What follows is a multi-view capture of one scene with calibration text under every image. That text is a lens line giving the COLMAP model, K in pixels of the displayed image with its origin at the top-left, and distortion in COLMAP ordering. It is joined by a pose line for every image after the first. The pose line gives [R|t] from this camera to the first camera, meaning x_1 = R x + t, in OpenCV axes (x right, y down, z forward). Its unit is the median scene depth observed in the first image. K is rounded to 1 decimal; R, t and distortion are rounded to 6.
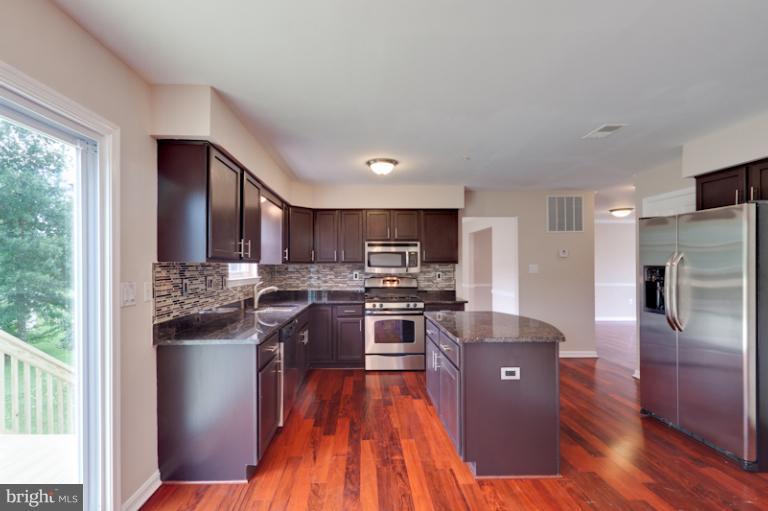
lens RADIAL K [[363.2, 0, 384.9], [0, 363.2, 265.7], [0, 0, 1]] dist [0.024982, -0.000056]
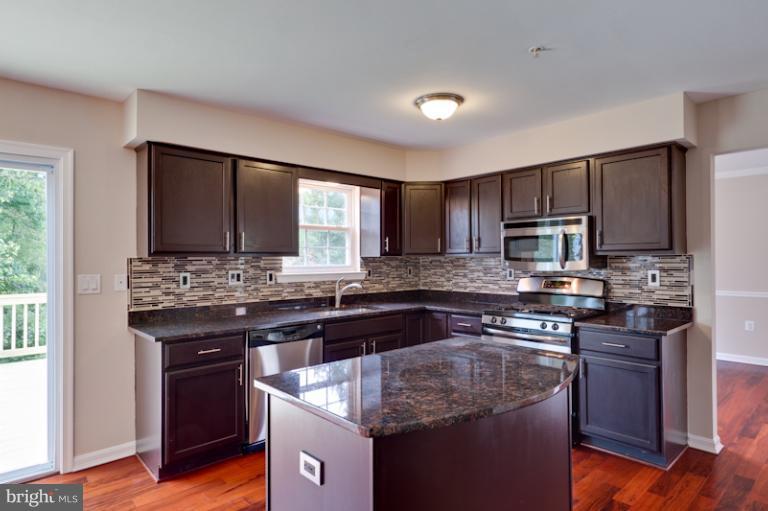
lens RADIAL K [[457.0, 0, 410.5], [0, 457.0, 255.4], [0, 0, 1]] dist [0.004042, 0.001190]
pose [[0.642489, -0.005916, -0.766272, 0.536114], [0.004596, 0.999982, -0.003866, -0.003079], [0.766281, -0.001038, 0.642504, 0.394987]]
